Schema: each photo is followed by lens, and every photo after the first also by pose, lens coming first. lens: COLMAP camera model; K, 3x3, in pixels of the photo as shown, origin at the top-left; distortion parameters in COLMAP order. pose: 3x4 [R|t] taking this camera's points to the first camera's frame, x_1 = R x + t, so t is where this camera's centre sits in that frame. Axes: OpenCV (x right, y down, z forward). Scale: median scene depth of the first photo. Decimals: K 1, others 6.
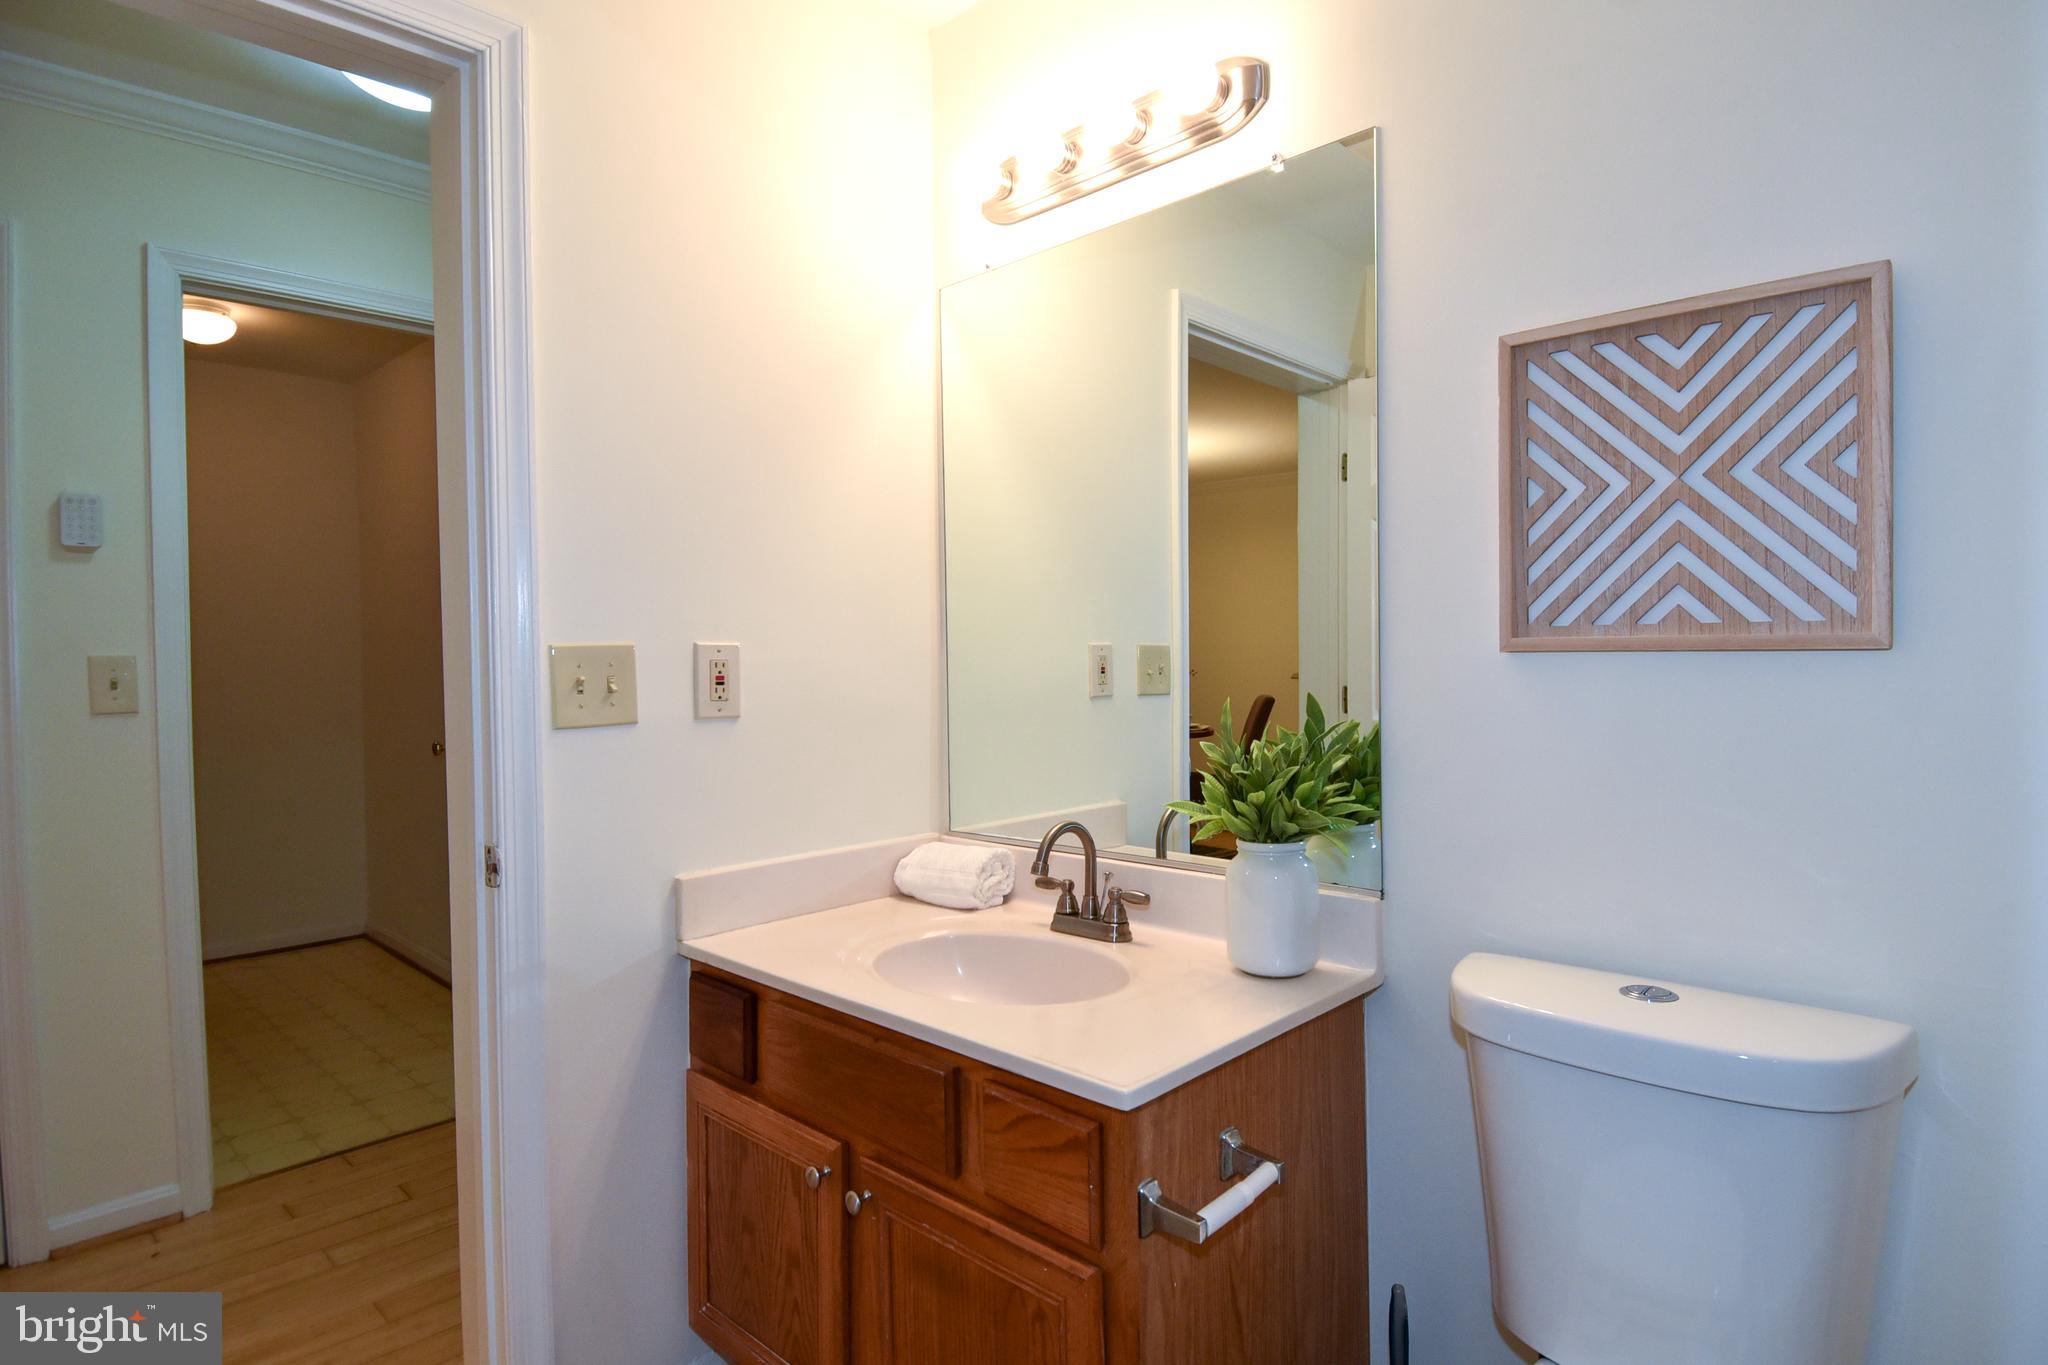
lens RADIAL K [[1046.1, 0, 1024.0], [0, 1046.1, 682.5], [0, 0, 1]] dist [0.000593, -0.000109]
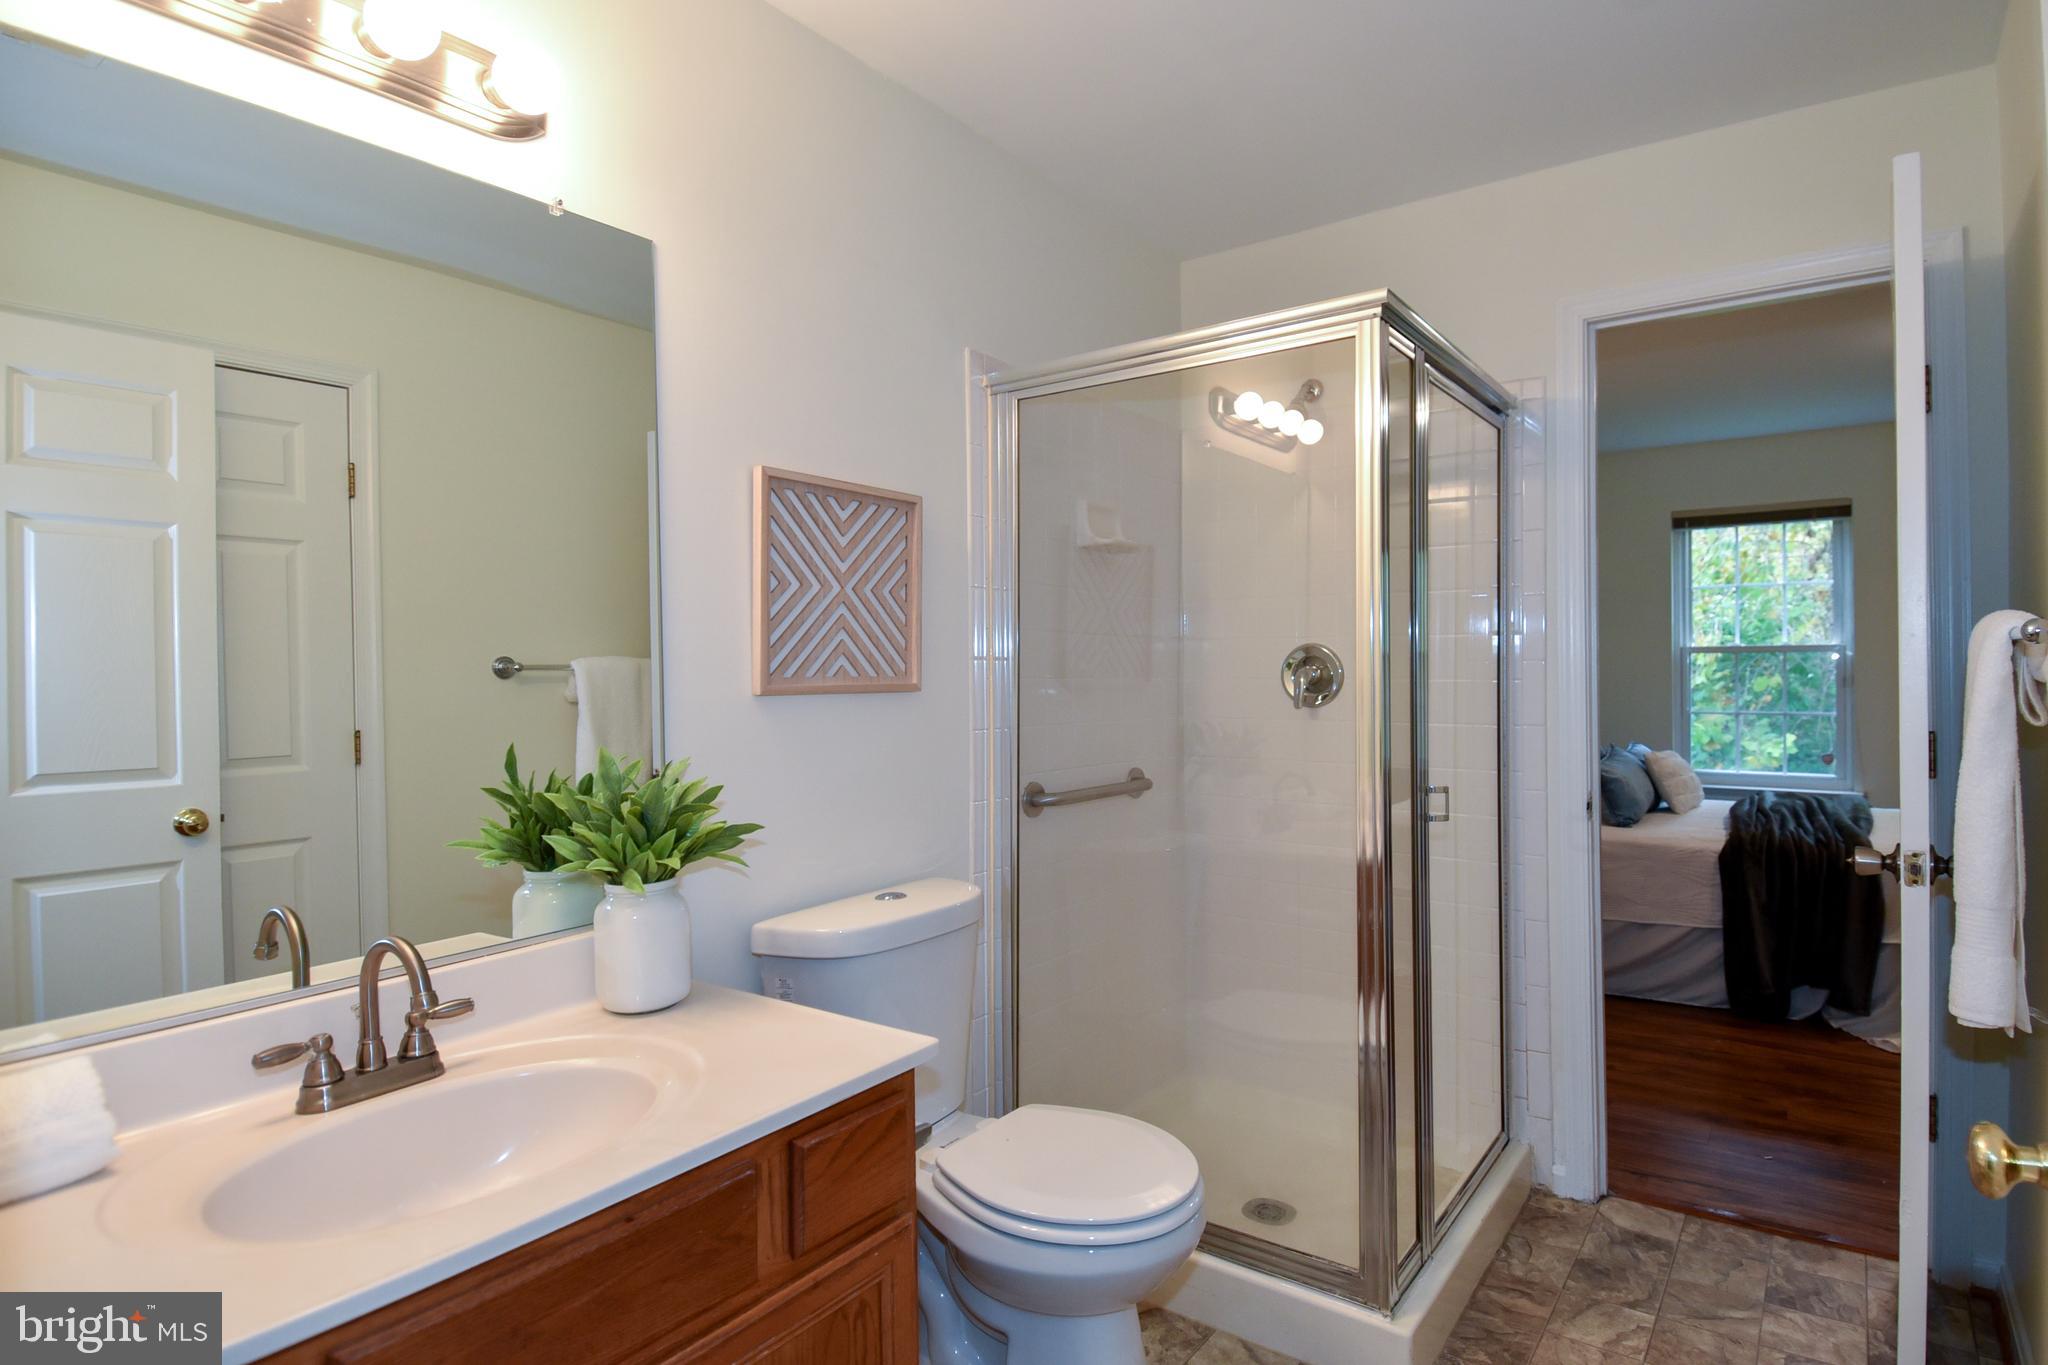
lens RADIAL K [[1125.9, 0, 1024.0], [0, 1125.9, 682.5], [0, 0, 1]] dist [-0.000031, -0.000181]
pose [[-0.114128, -0.002865, 0.993462, -1.147936], [0.043141, 0.999038, 0.007837, -0.049654], [-0.992529, 0.043753, -0.113894, 0.919285]]
